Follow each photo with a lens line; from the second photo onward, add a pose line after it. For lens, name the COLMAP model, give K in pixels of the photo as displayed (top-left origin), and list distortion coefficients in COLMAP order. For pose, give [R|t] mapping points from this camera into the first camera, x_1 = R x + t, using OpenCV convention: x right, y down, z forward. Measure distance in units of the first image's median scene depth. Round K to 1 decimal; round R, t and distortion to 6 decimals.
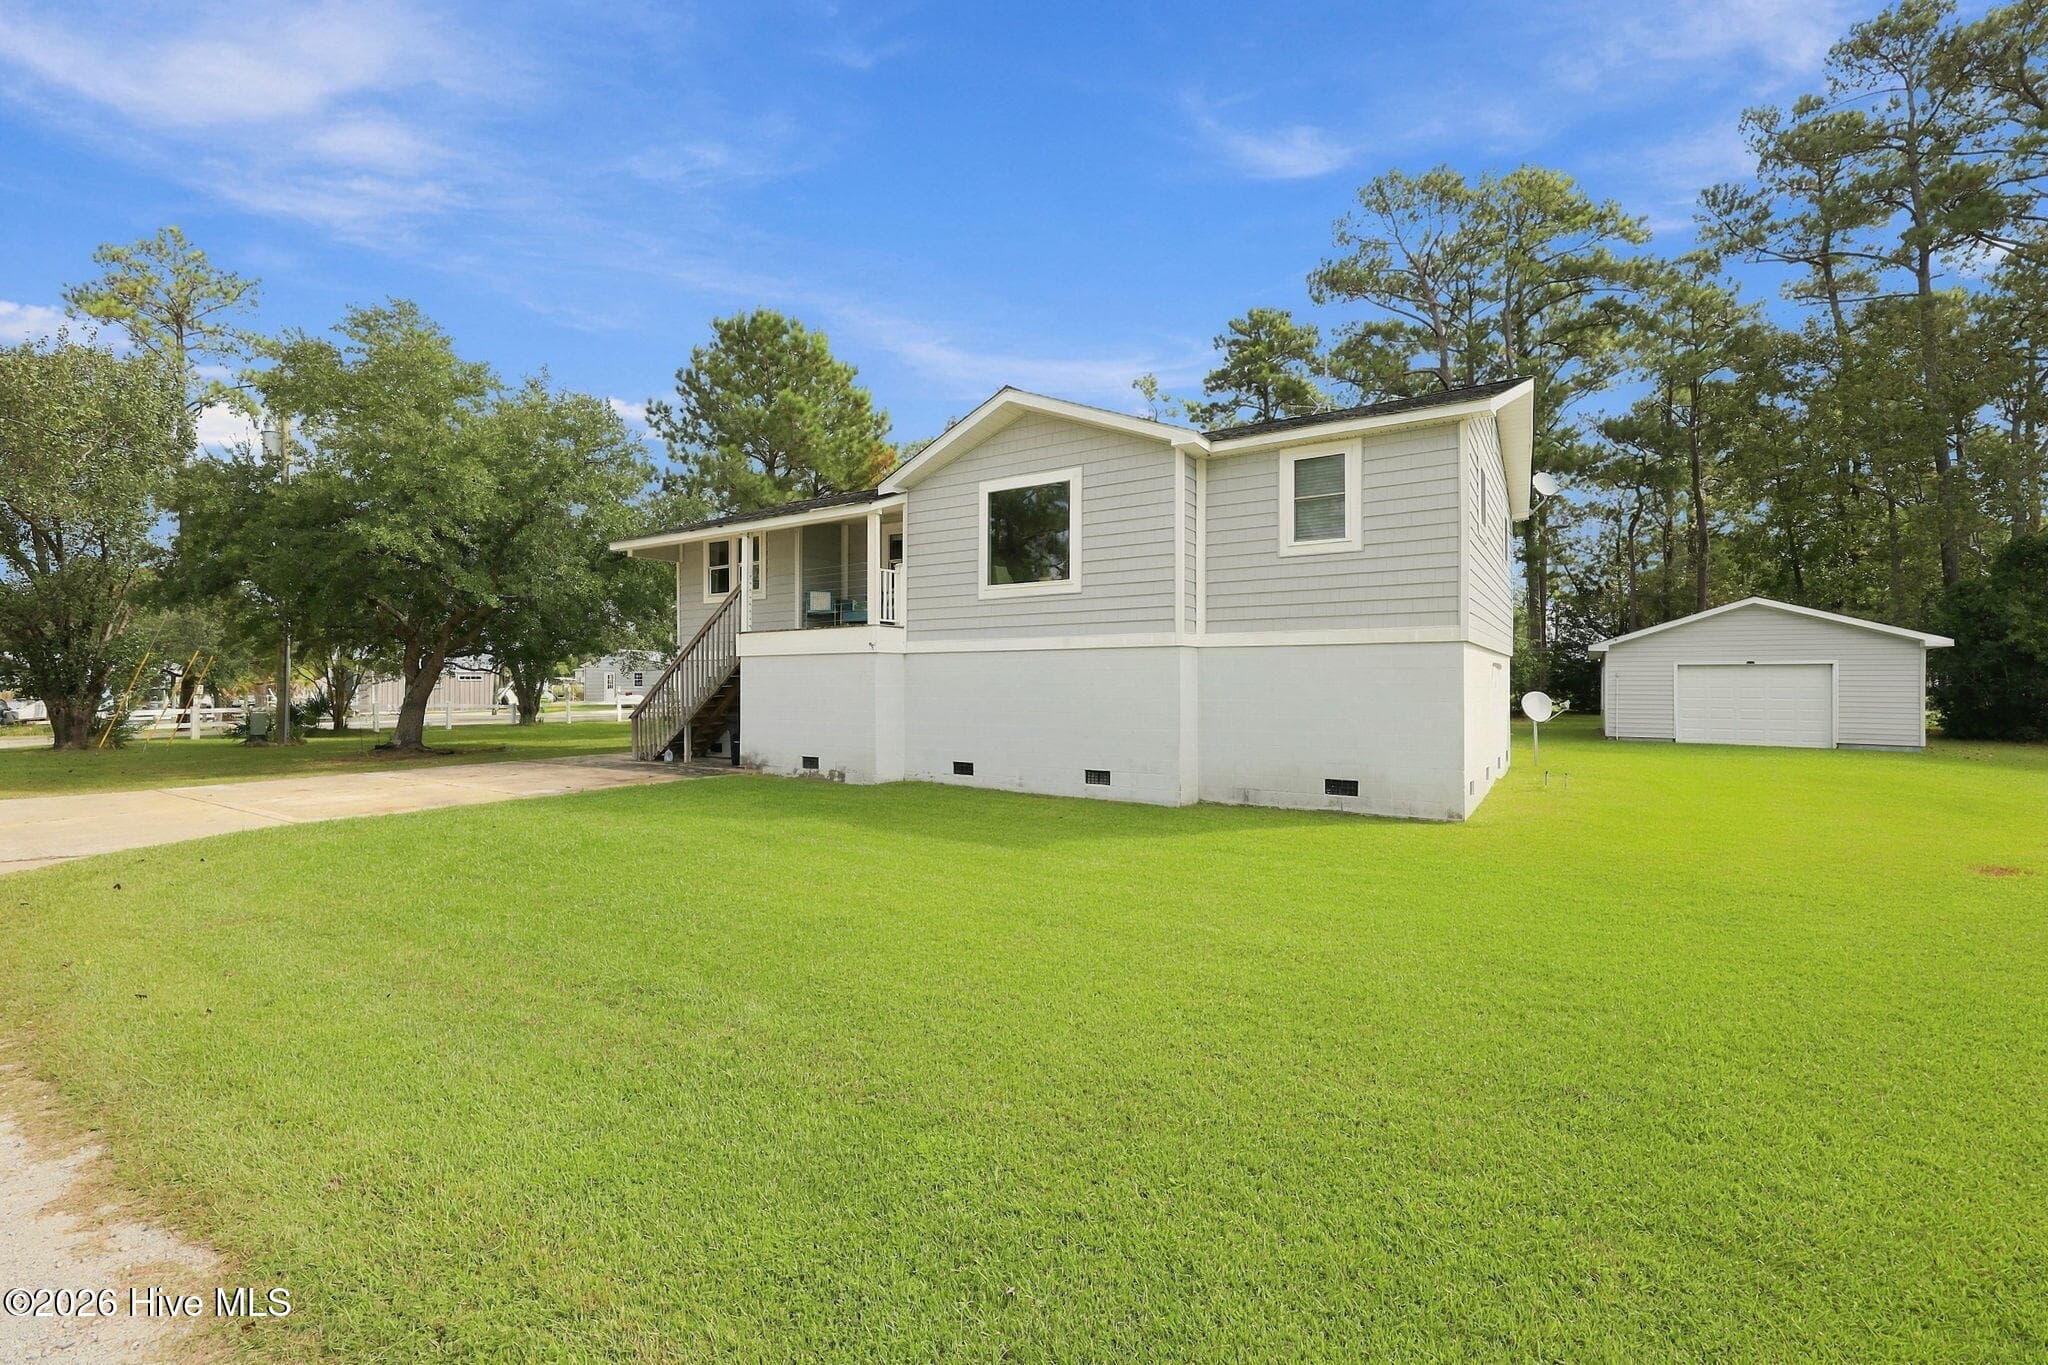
lens RADIAL K [[857.2, 0, 1024.0], [0, 857.2, 682.5], [0, 0, 1]] dist [0.000675, -0.000076]
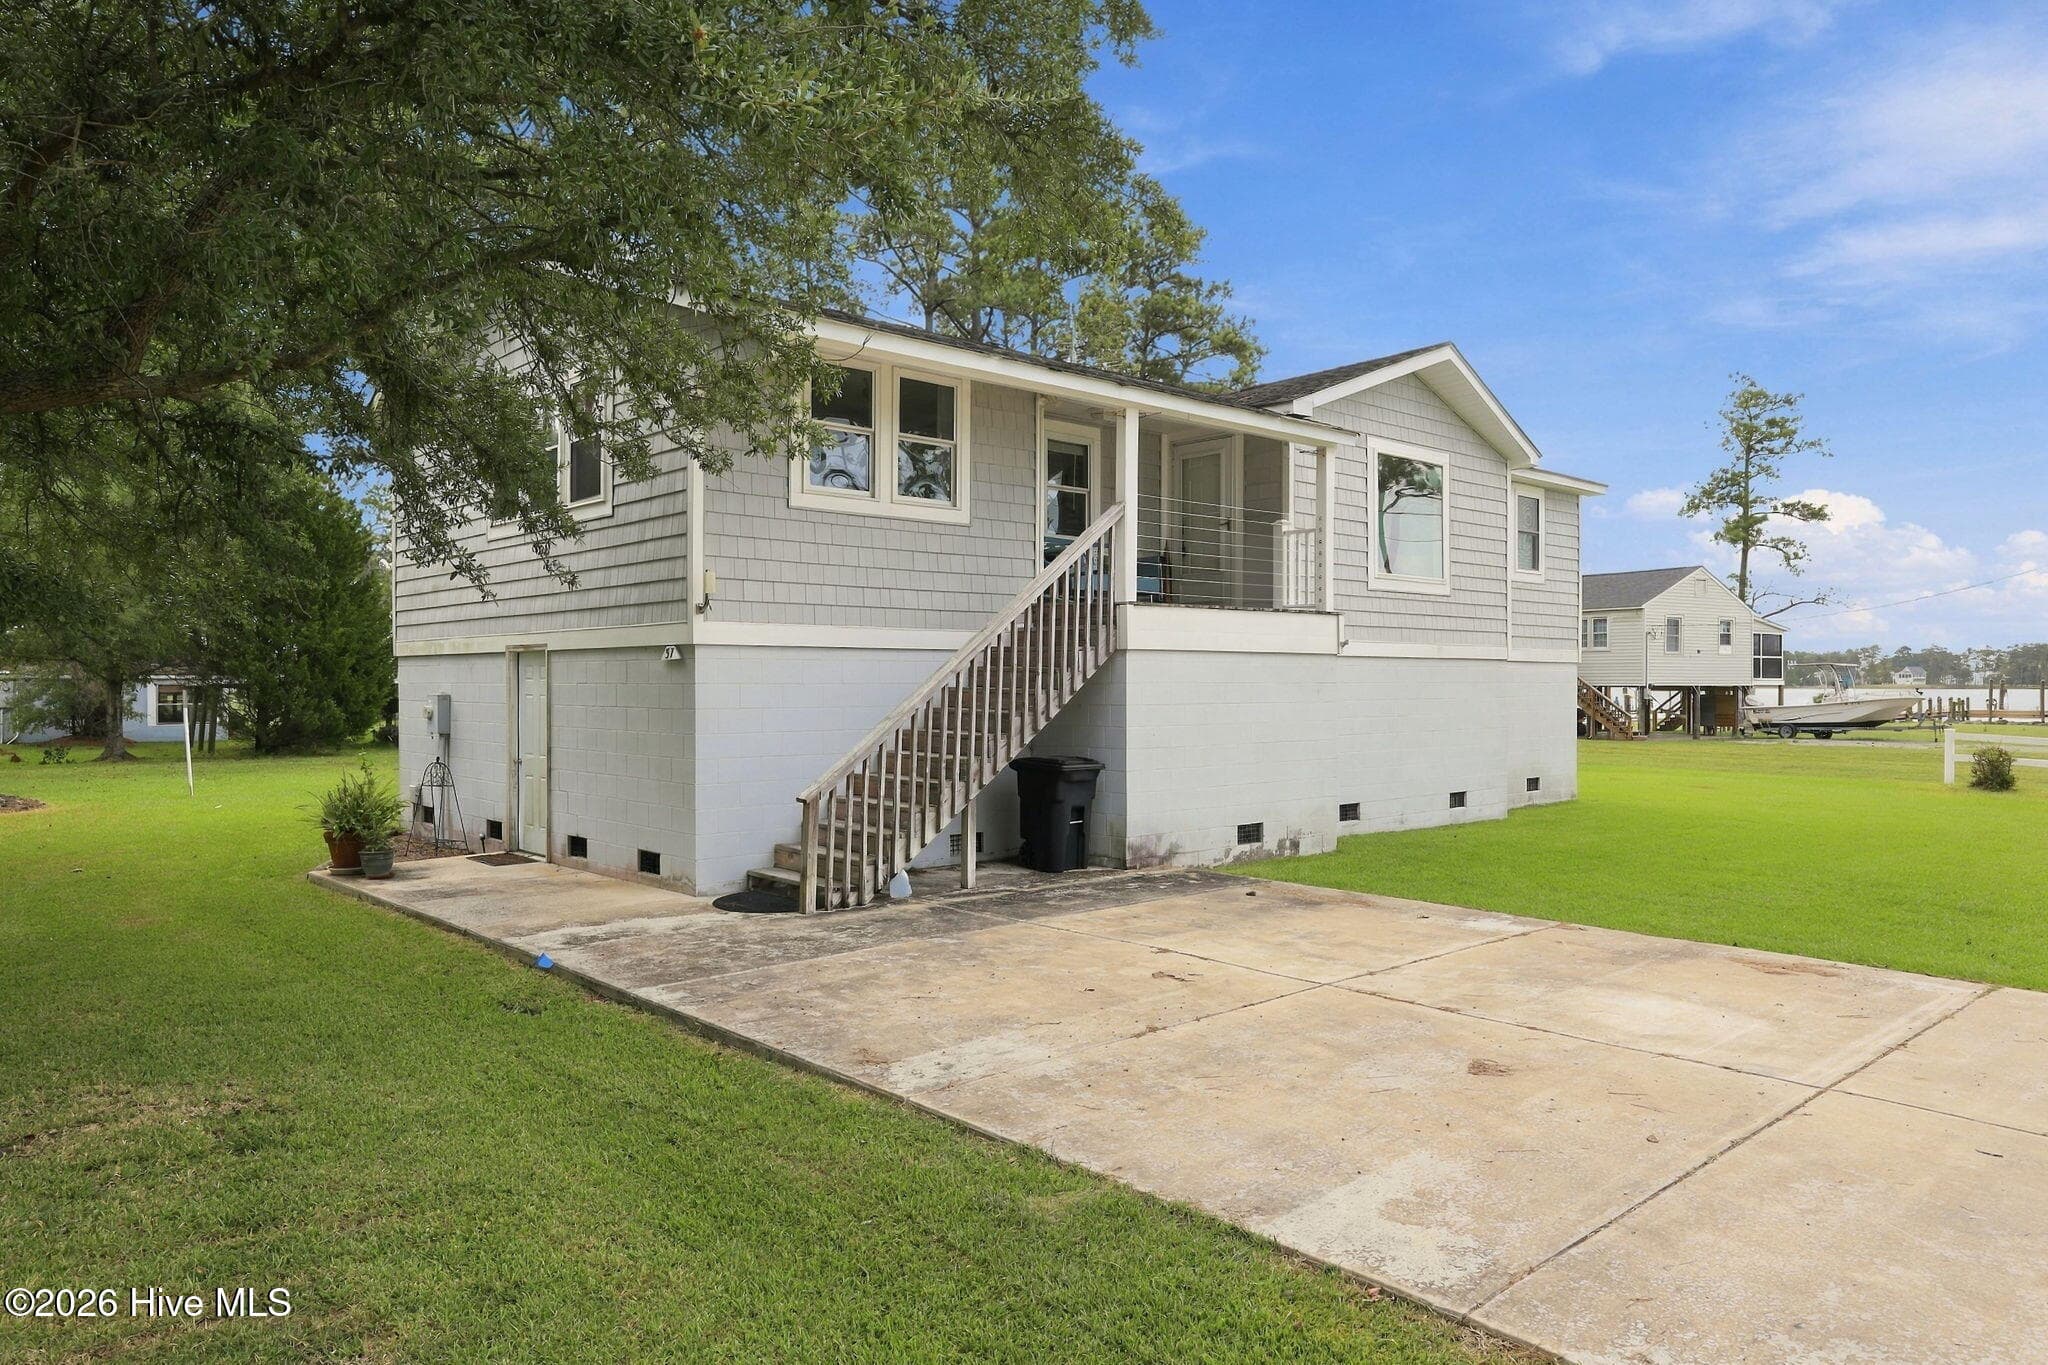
lens RADIAL K [[1319.3, 0, 1024.0], [0, 1319.3, 682.5], [0, 0, 1]] dist [0.002930, 0.000379]
pose [[0.260865, 0.002096, 0.965373, -1.326091], [0.000274, 0.999997, -0.002245, -0.010504], [-0.965375, 0.000850, 0.260864, 1.031518]]
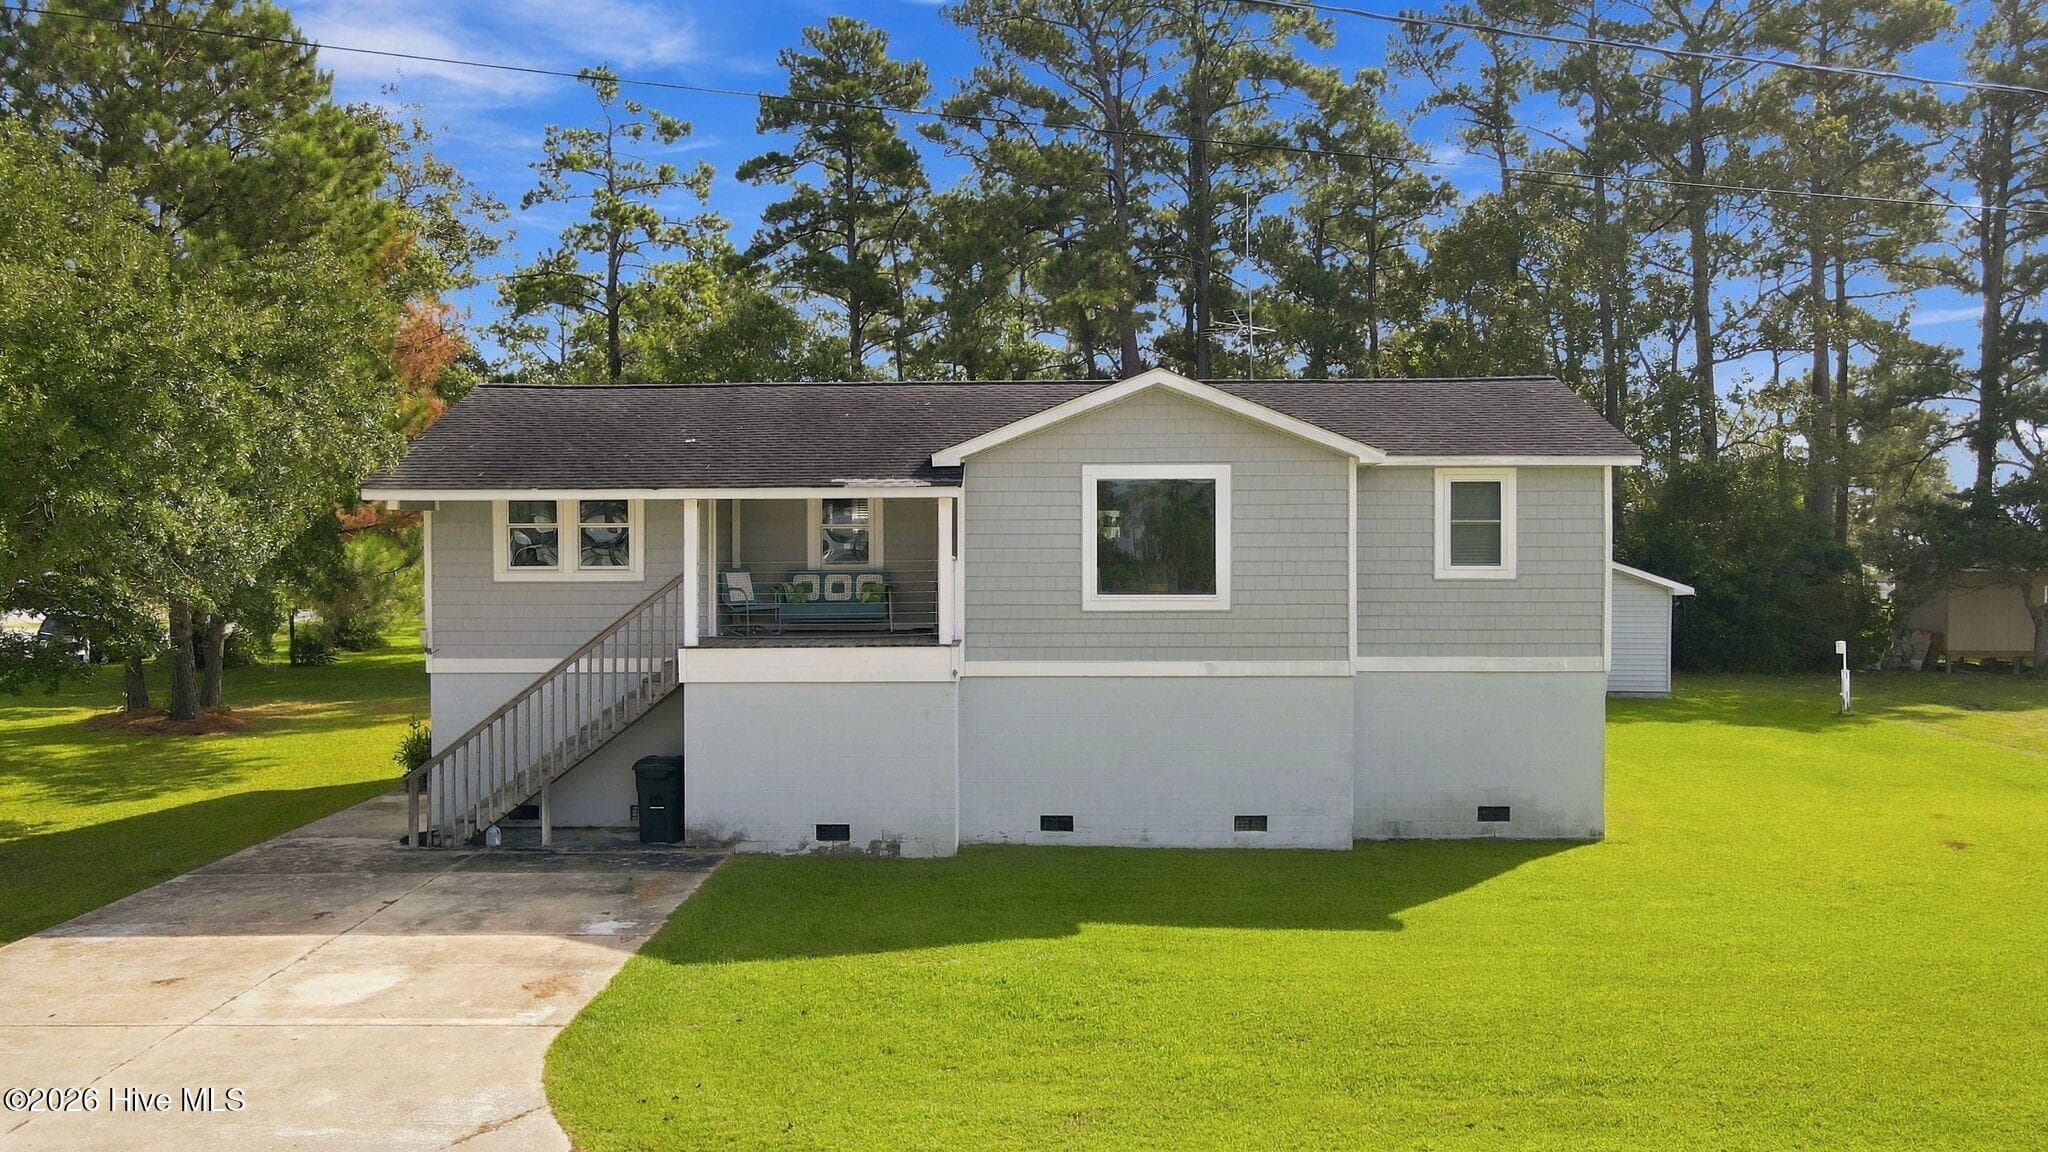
lens RADIAL K [[1481.2, 0, 1024.0], [0, 1481.2, 576.0], [0, 0, 1]] dist [-0.007901, 0.001285]
pose [[0.848257, -0.014236, 0.529393, -0.865728], [0.000501, 0.999660, 0.026080, -0.172791], [-0.529584, -0.021858, 0.847976, -0.145829]]
